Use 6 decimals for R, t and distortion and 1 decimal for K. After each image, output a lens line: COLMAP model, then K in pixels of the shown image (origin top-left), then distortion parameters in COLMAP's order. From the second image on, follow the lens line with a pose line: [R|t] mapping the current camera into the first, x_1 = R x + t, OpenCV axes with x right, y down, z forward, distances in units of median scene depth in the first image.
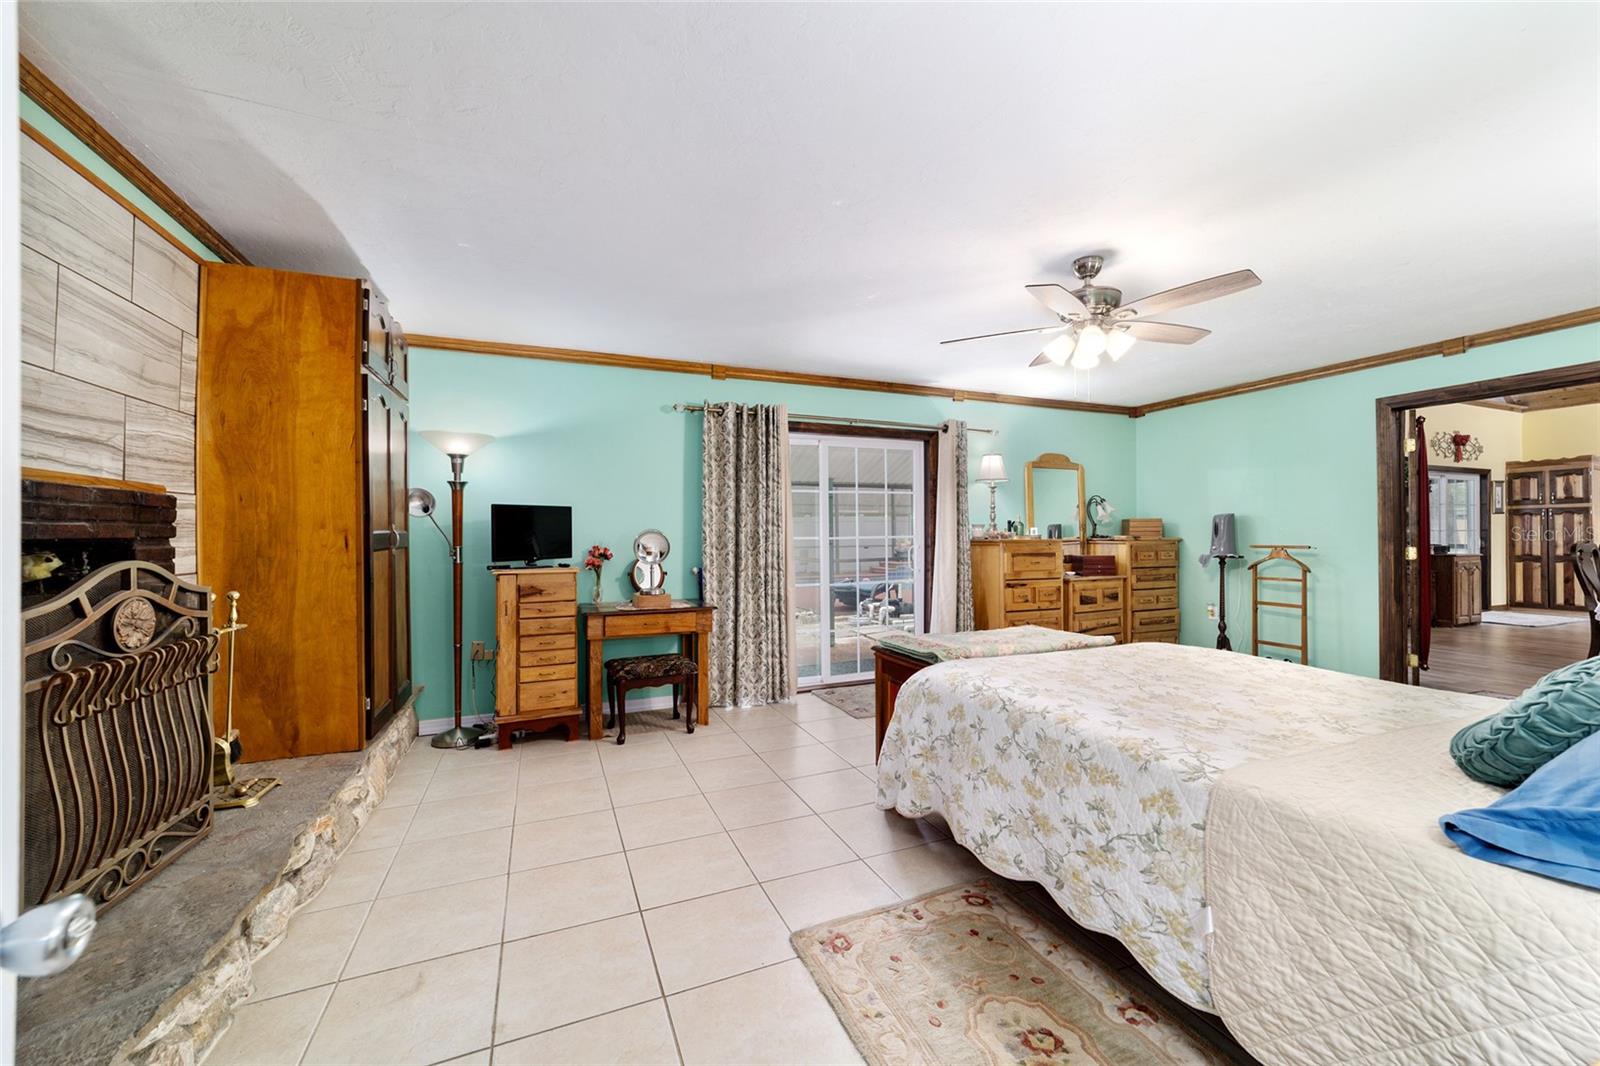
lens RADIAL K [[614.6, 0, 798.4], [0, 614.6, 529.9], [0, 0, 1]] dist [-0.023390, 0.010703]
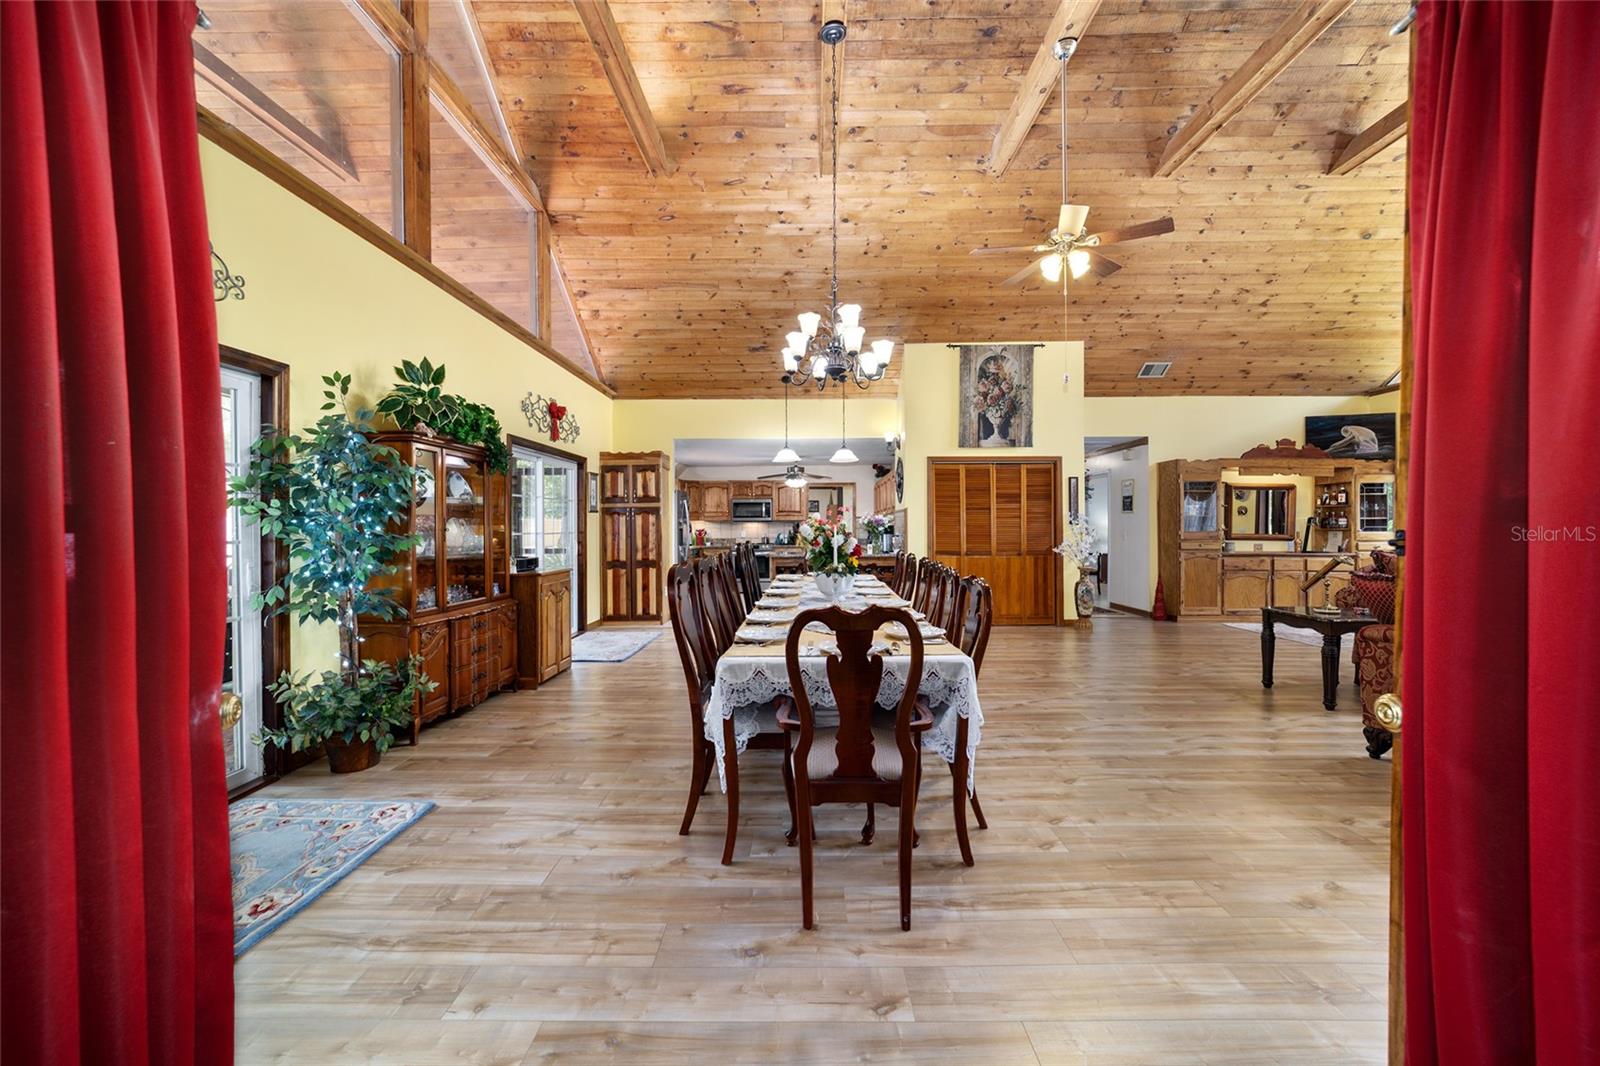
lens RADIAL K [[614.6, 0, 798.4], [0, 614.6, 529.9], [0, 0, 1]] dist [-0.023390, 0.010703]
pose [[0.398859, -0.001735, 0.917011, 0.595958], [-0.001258, 0.999996, 0.002439, -0.006033], [-0.917012, -0.002126, 0.398855, 0.490373]]
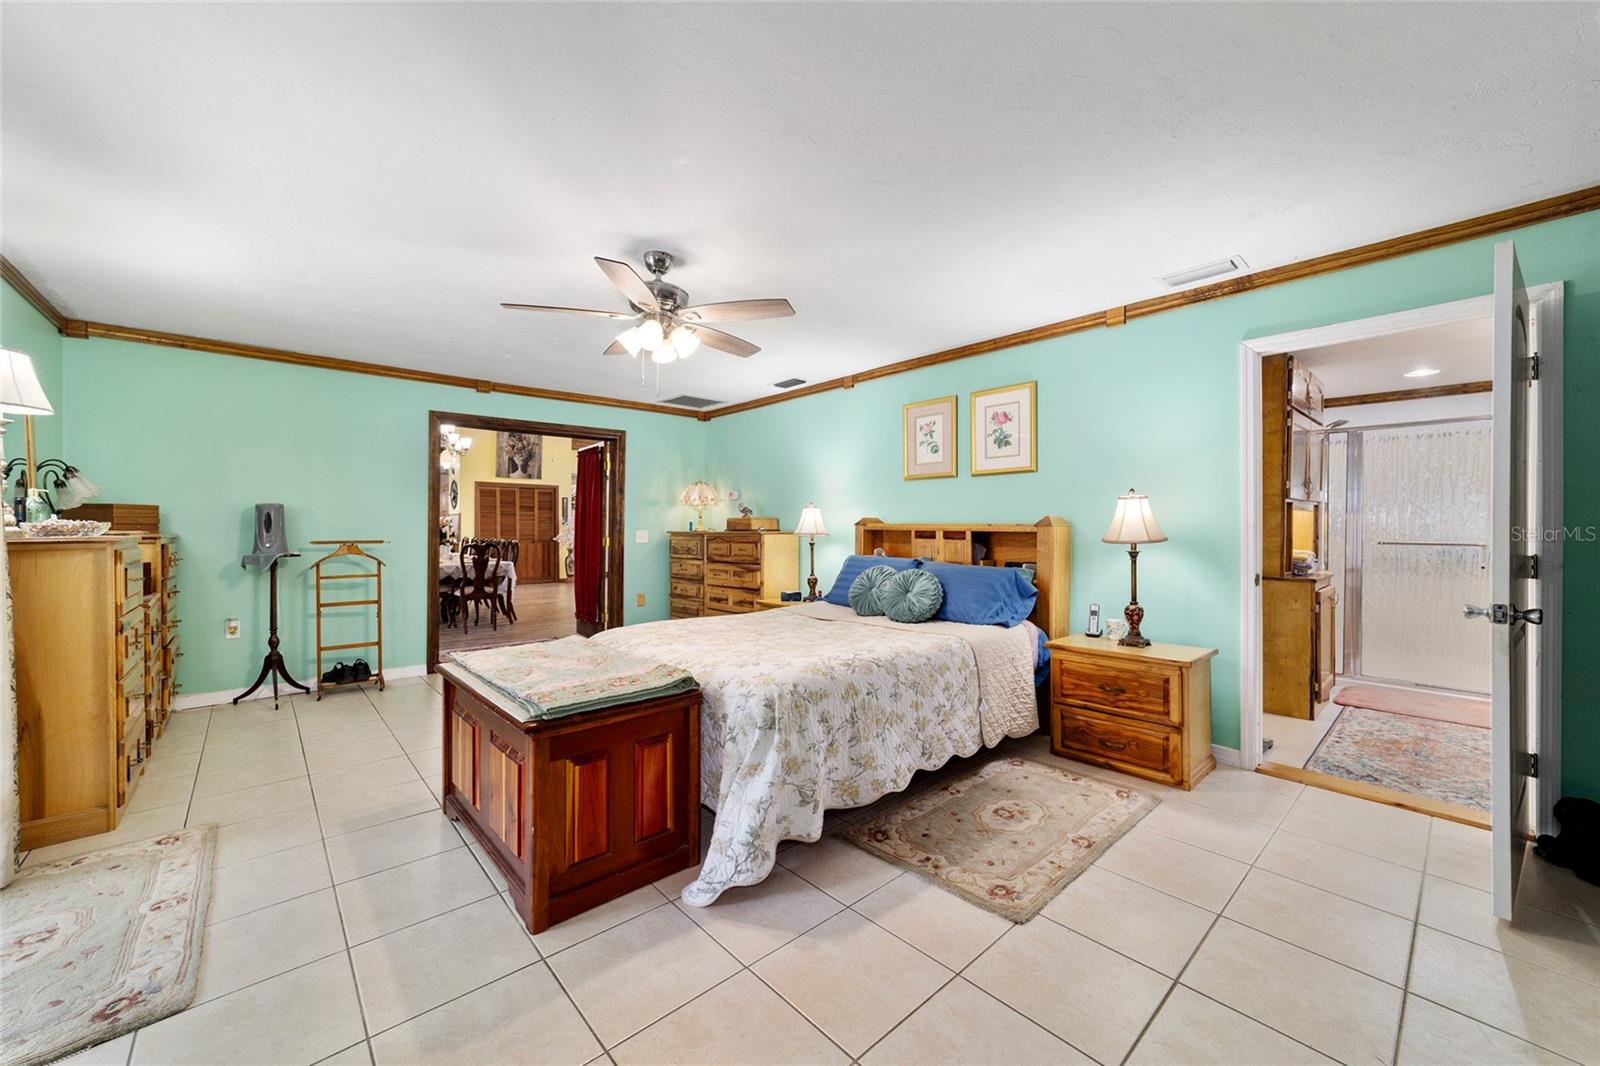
lens RADIAL K [[614.6, 0, 798.4], [0, 614.6, 529.9], [0, 0, 1]] dist [-0.023390, 0.010703]
pose [[-0.326041, 0.001774, 0.945354, -0.209178], [-0.004786, 0.999982, -0.003527, 0.005562], [-0.945343, -0.005674, -0.326027, 0.415473]]
